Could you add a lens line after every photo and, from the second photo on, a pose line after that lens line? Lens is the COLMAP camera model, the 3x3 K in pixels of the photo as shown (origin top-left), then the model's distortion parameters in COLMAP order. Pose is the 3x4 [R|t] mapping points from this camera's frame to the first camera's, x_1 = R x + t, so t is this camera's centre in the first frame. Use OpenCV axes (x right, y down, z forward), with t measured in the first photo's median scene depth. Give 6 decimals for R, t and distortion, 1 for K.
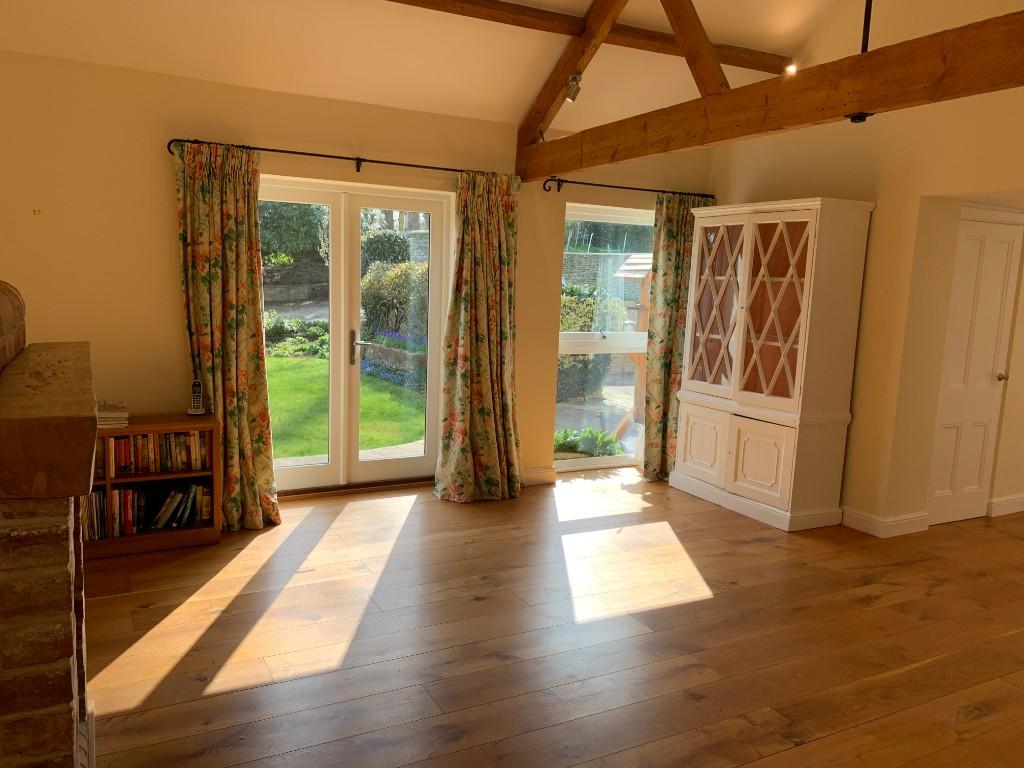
lens RADIAL K [[776.6, 0, 512.0], [0, 776.6, 384.0], [0, 0, 1]] dist [0.085414, -0.140634]
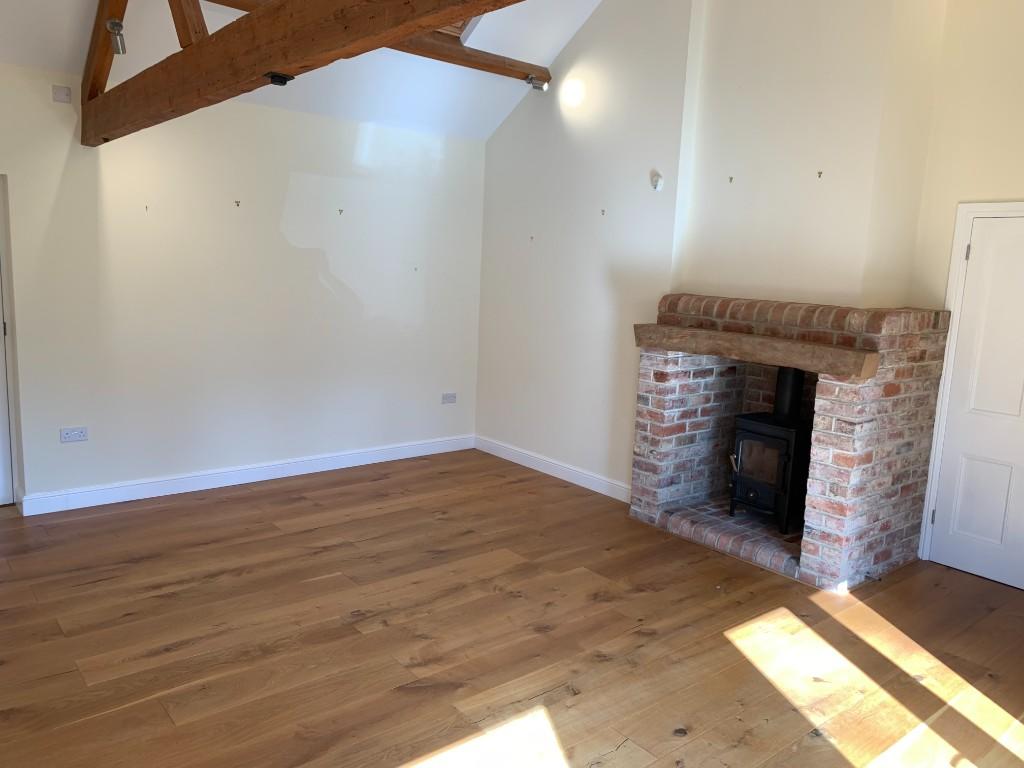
lens RADIAL K [[776.6, 0, 512.0], [0, 776.6, 384.0], [0, 0, 1]] dist [0.085414, -0.140634]
pose [[-0.978250, -0.052252, -0.200739, 0.236802], [-0.108361, 0.953935, 0.279762, -0.197429], [0.176873, 0.295429, -0.938849, 1.330460]]
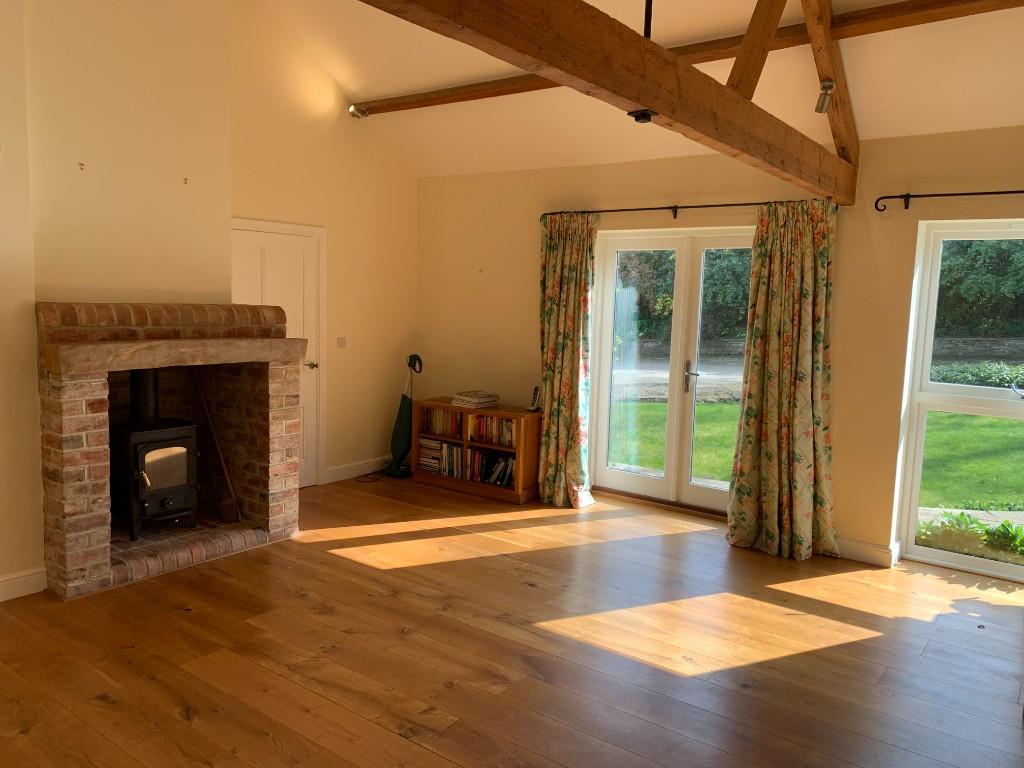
lens RADIAL K [[776.6, 0, 512.0], [0, 776.6, 384.0], [0, 0, 1]] dist [0.085414, -0.140634]
pose [[0.419970, 0.081294, -0.903890, 0.809866], [-0.138823, 0.990013, 0.024539, -0.035687], [0.896857, 0.115175, 0.427061, 0.378268]]
